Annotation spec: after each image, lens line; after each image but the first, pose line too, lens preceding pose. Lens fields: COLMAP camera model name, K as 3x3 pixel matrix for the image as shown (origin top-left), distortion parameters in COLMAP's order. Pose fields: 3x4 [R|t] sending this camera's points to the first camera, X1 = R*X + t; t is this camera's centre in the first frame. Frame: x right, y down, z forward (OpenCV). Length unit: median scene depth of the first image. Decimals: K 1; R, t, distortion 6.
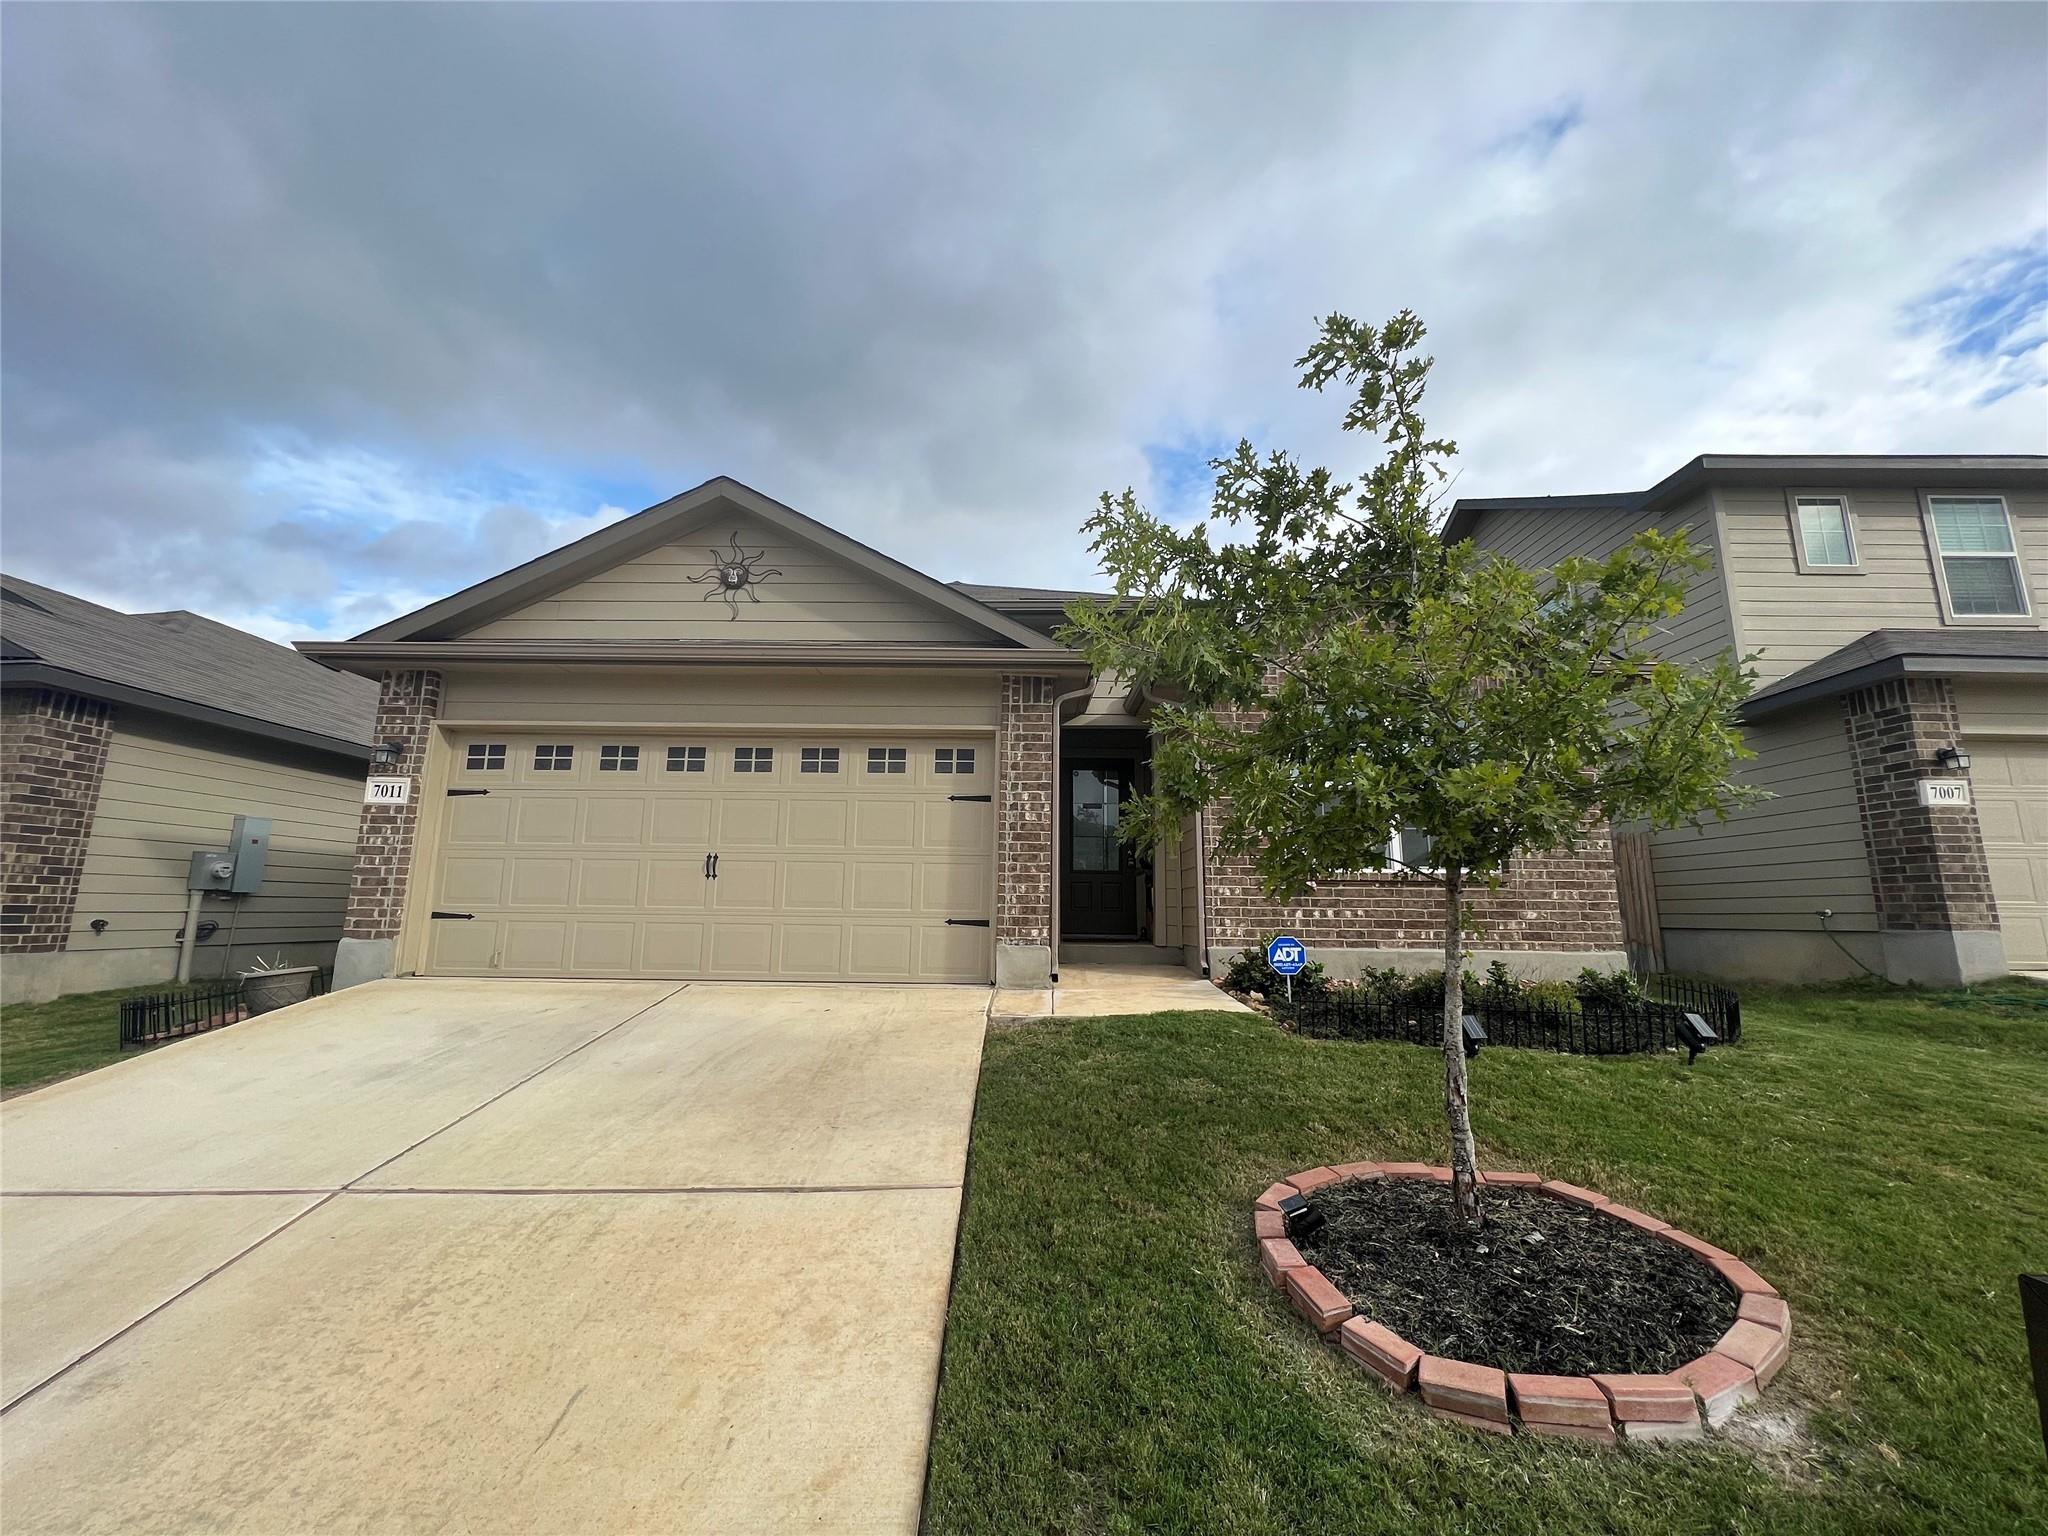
lens RADIAL K [[817.3, 0, 1016.8], [0, 817.3, 758.0], [0, 0, 1]] dist [-0.000013, 0.000296]
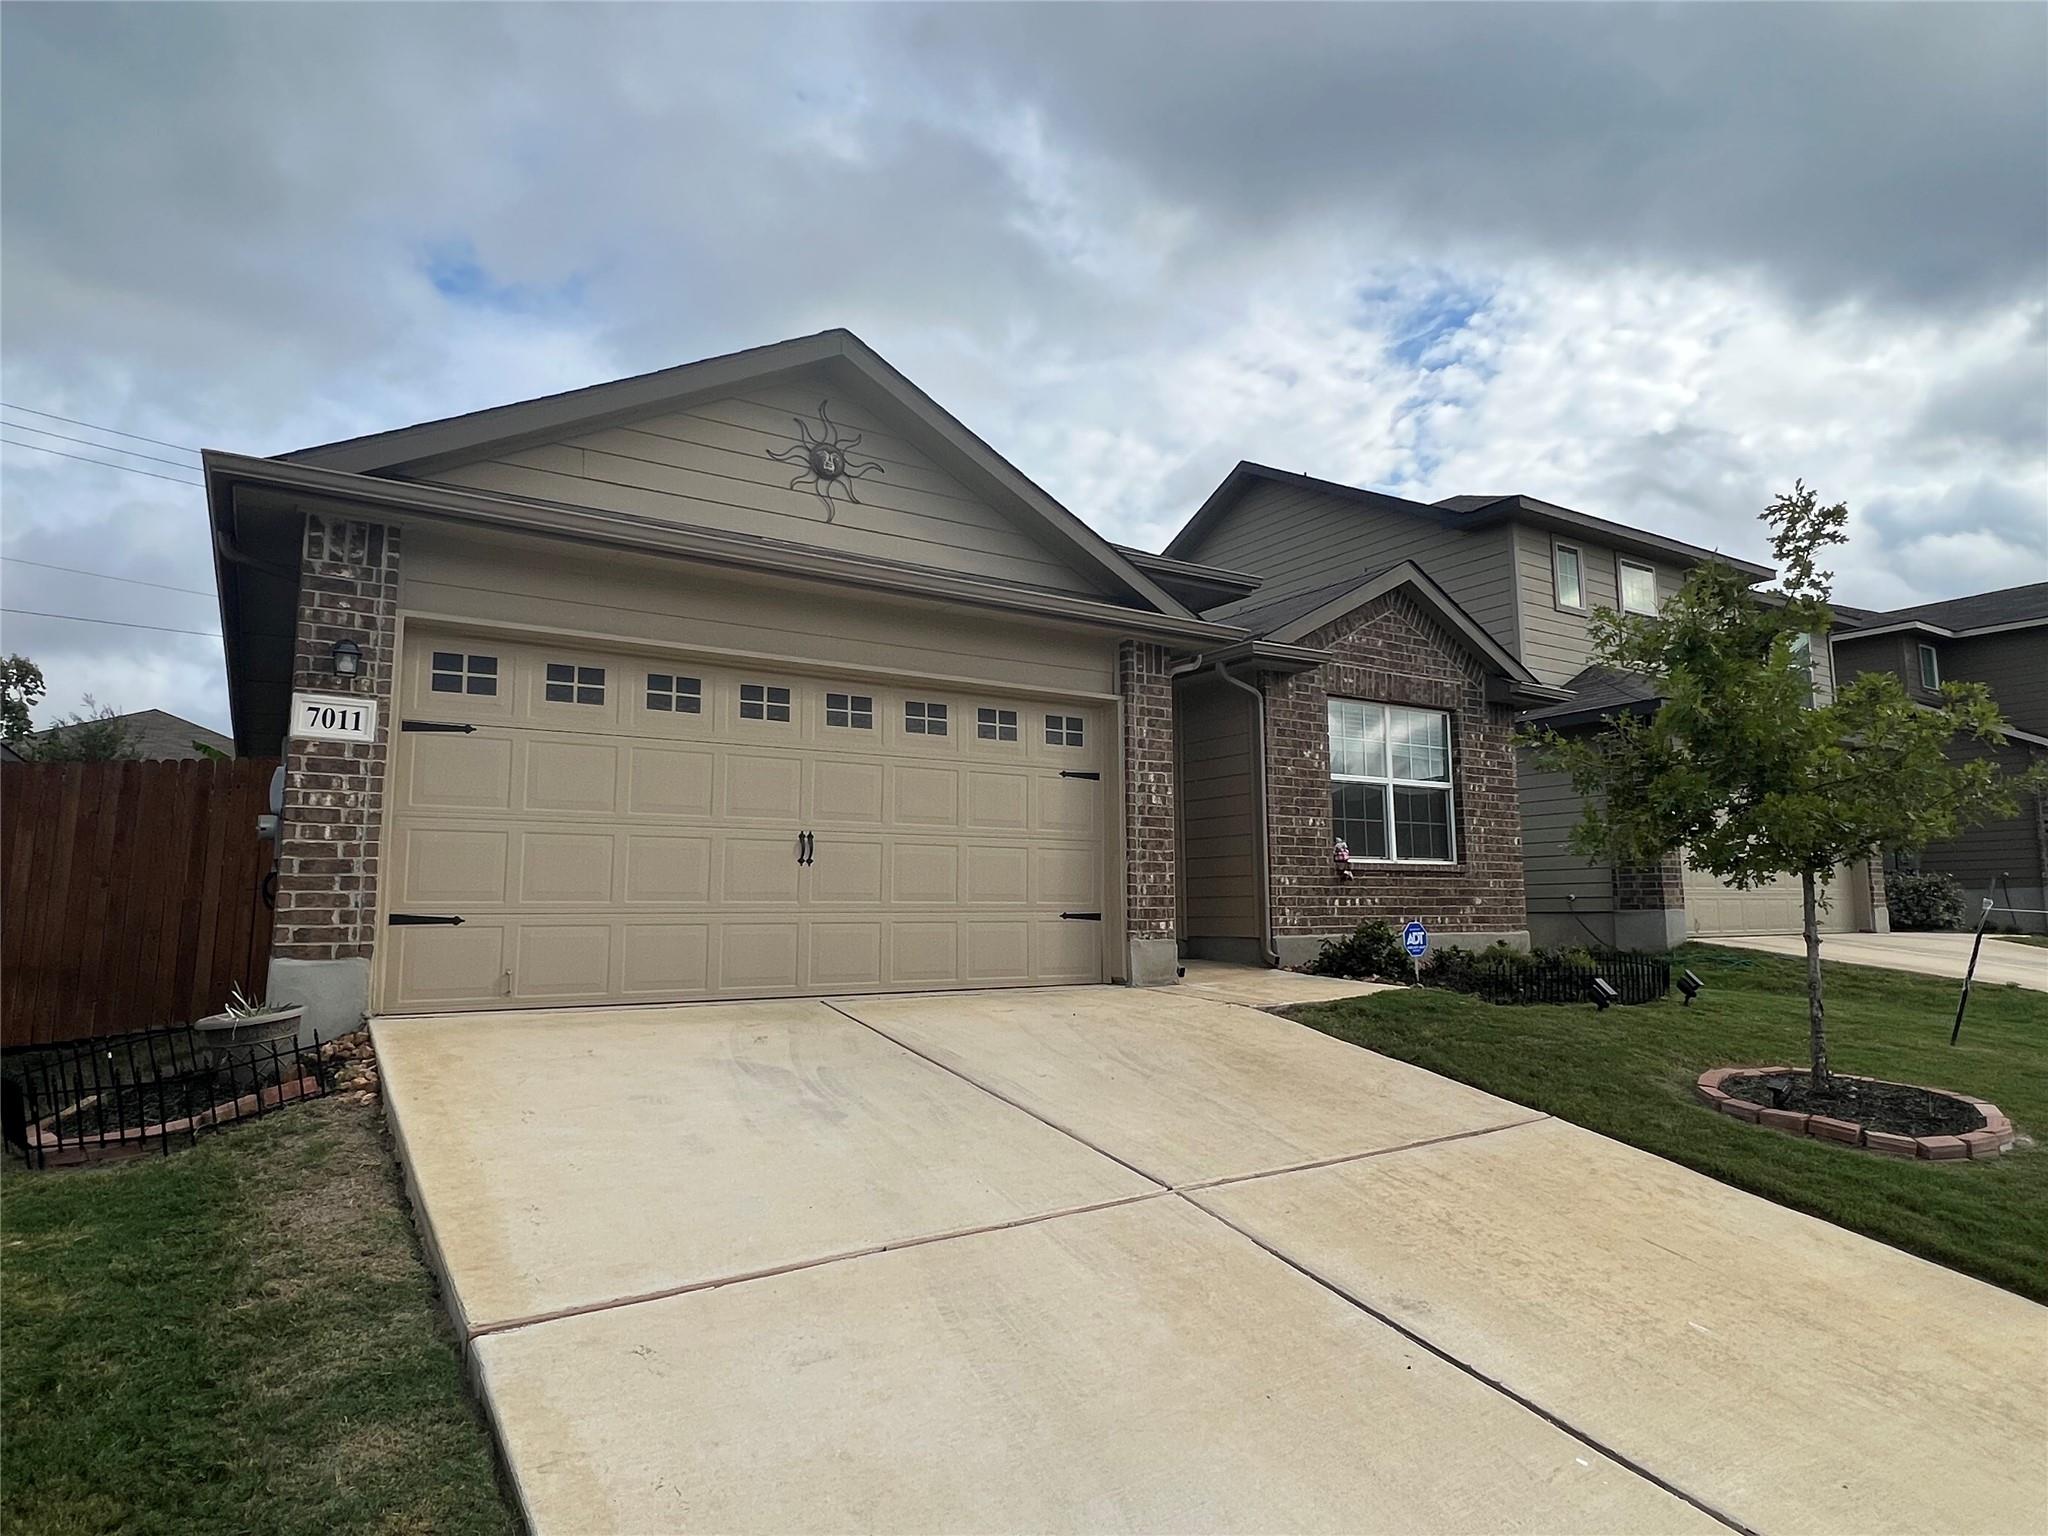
lens RADIAL K [[1189.2, 0, 995.9], [0, 1189.2, 741.4], [0, 0, 1]] dist [-0.004299, 0.003843]
pose [[0.836011, 0.062912, 0.545094, -0.838058], [-0.086445, 0.996101, 0.017617, -0.000762], [-0.541860, -0.061848, 0.838190, -0.010279]]
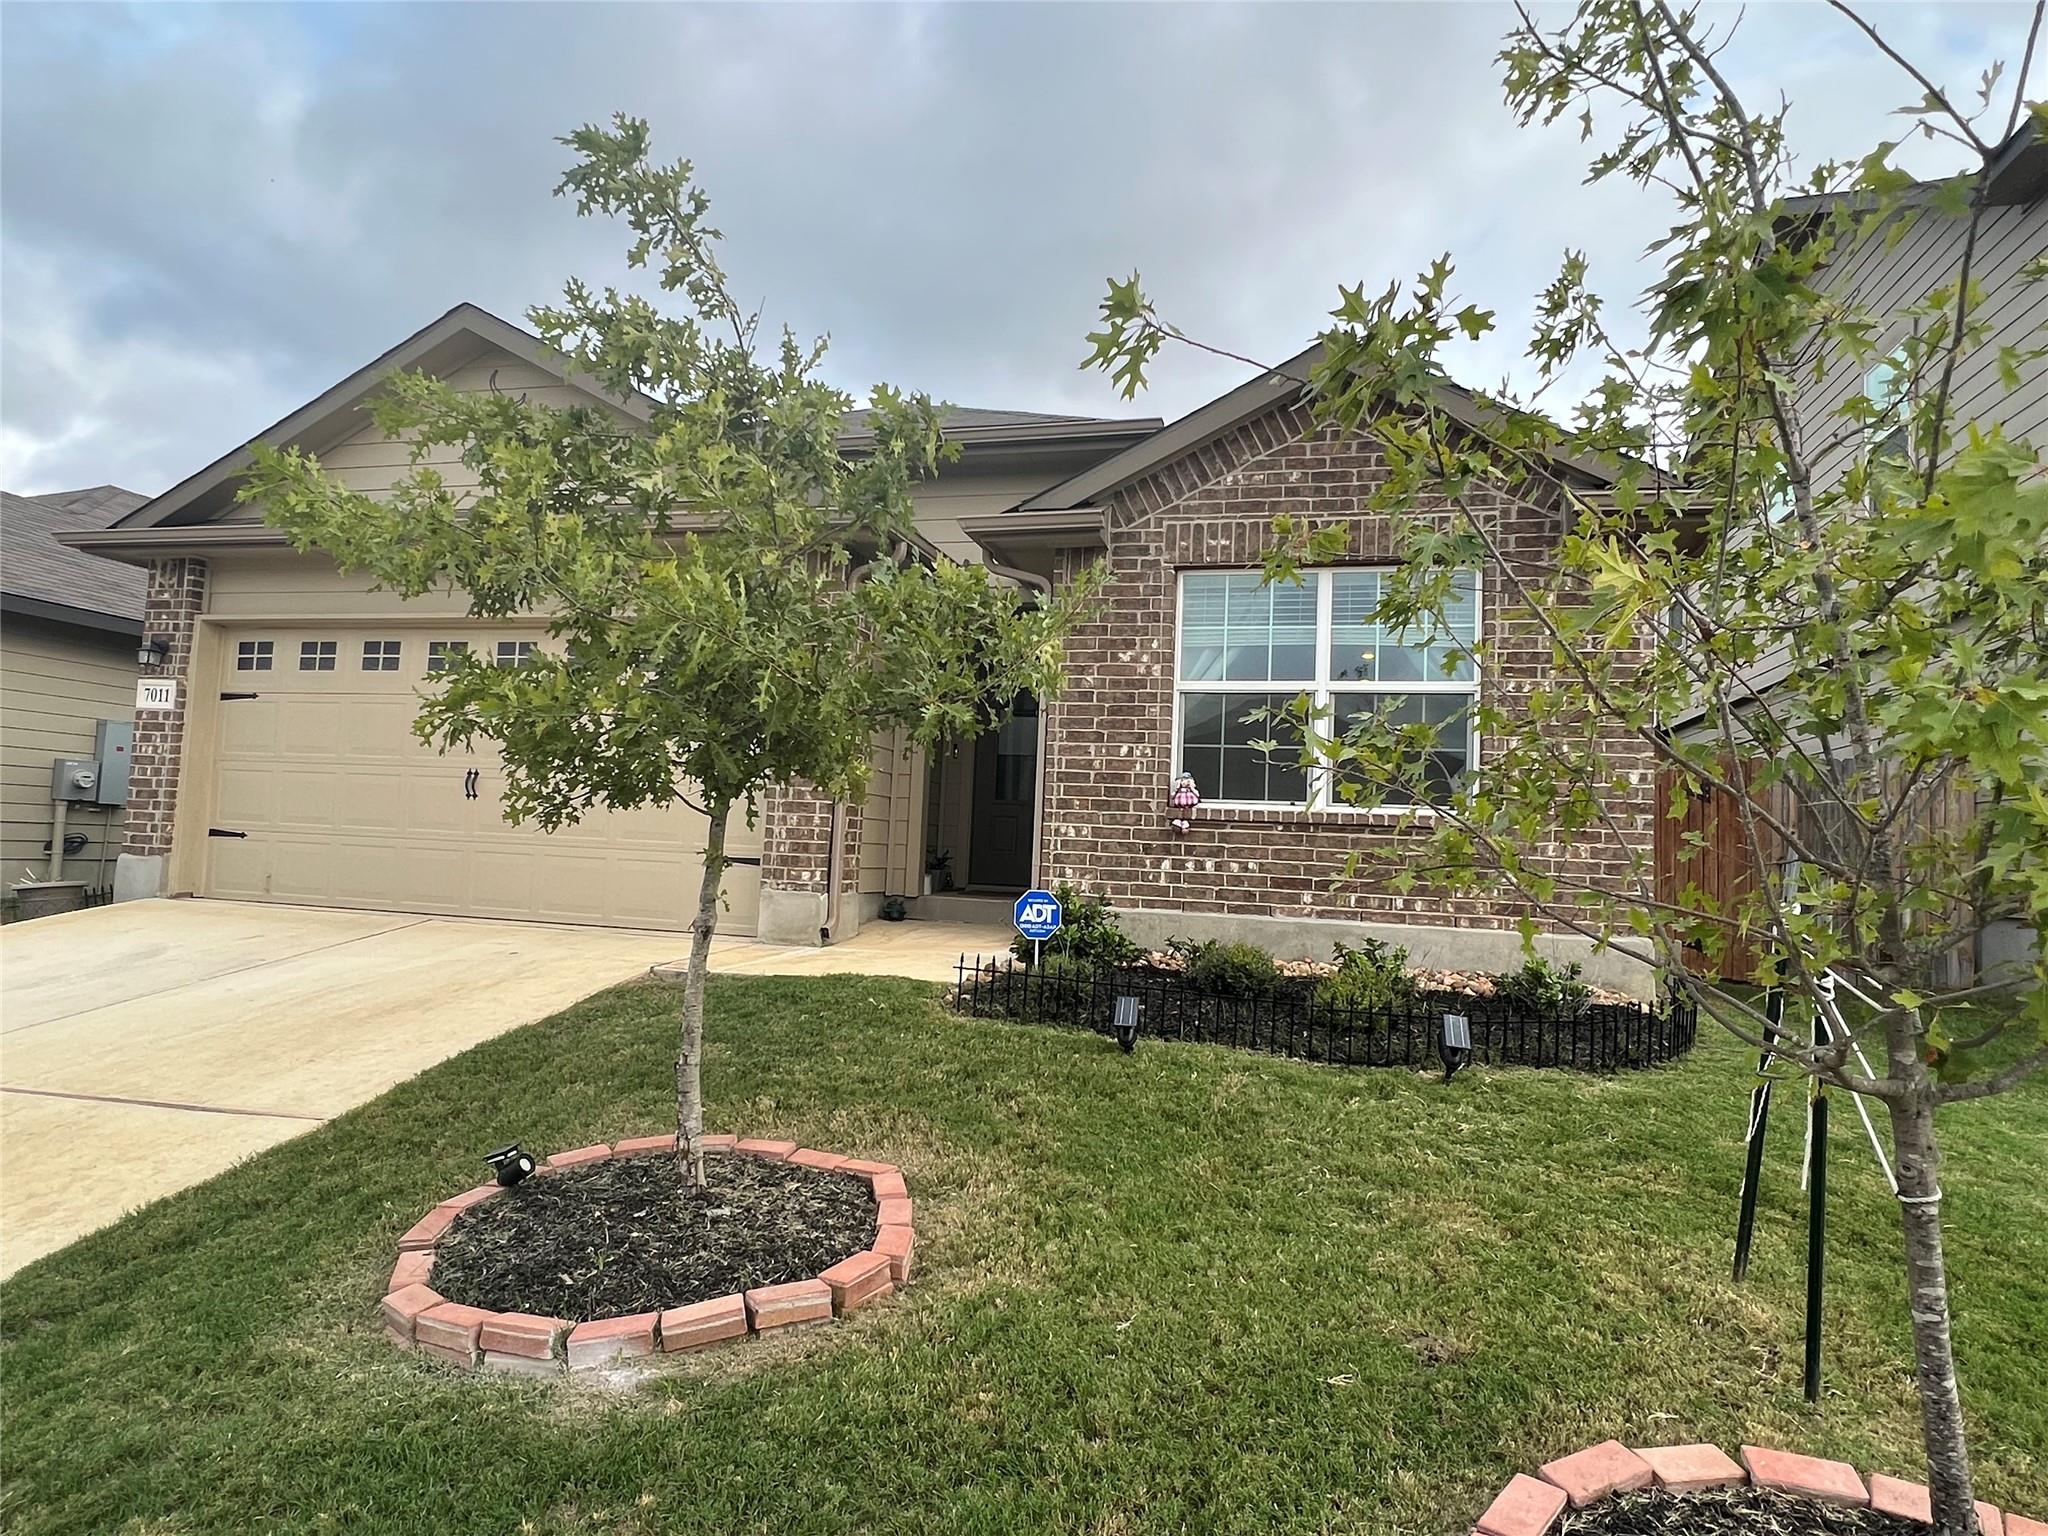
lens RADIAL K [[1189.2, 0, 1000.6], [0, 1189.2, 761.7], [0, 0, 1]] dist [-0.004299, 0.003843]
pose [[0.968102, 0.013770, -0.250177, 0.462011], [0.011559, 0.994971, 0.099492, -0.005837], [0.250289, -0.099210, 0.963075, -0.038226]]
